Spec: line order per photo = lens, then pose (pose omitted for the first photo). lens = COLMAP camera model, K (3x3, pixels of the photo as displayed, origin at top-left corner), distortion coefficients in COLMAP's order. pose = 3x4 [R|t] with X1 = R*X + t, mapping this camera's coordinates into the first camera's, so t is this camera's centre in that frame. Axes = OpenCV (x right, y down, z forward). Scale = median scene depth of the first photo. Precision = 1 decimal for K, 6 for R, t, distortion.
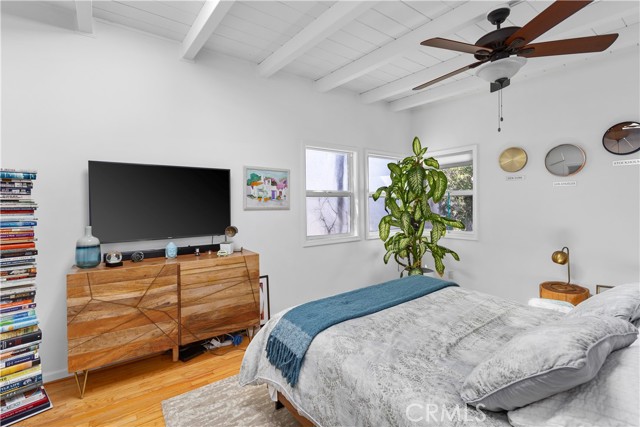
lens RADIAL K [[291.3, 0, 314.7], [0, 291.3, 207.4], [0, 0, 1]] dist [0.002043, 0.000453]
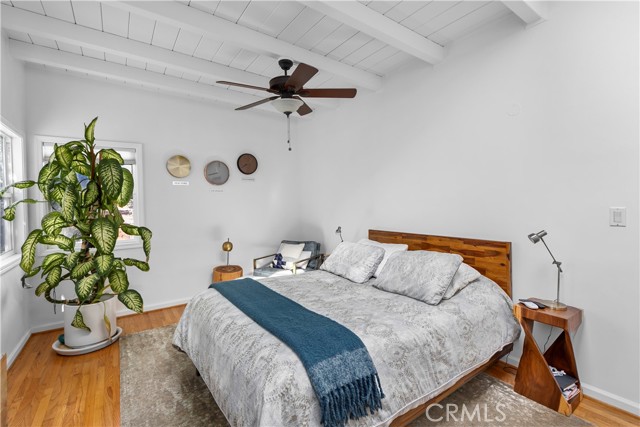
lens RADIAL K [[291.3, 0, 314.7], [0, 291.3, 207.4], [0, 0, 1]] dist [0.002043, 0.000453]
pose [[0.039963, -0.006094, 0.999183, -0.439296], [0.030958, 0.999509, 0.004857, -0.001361], [-0.998721, 0.030739, 0.040132, 0.521804]]
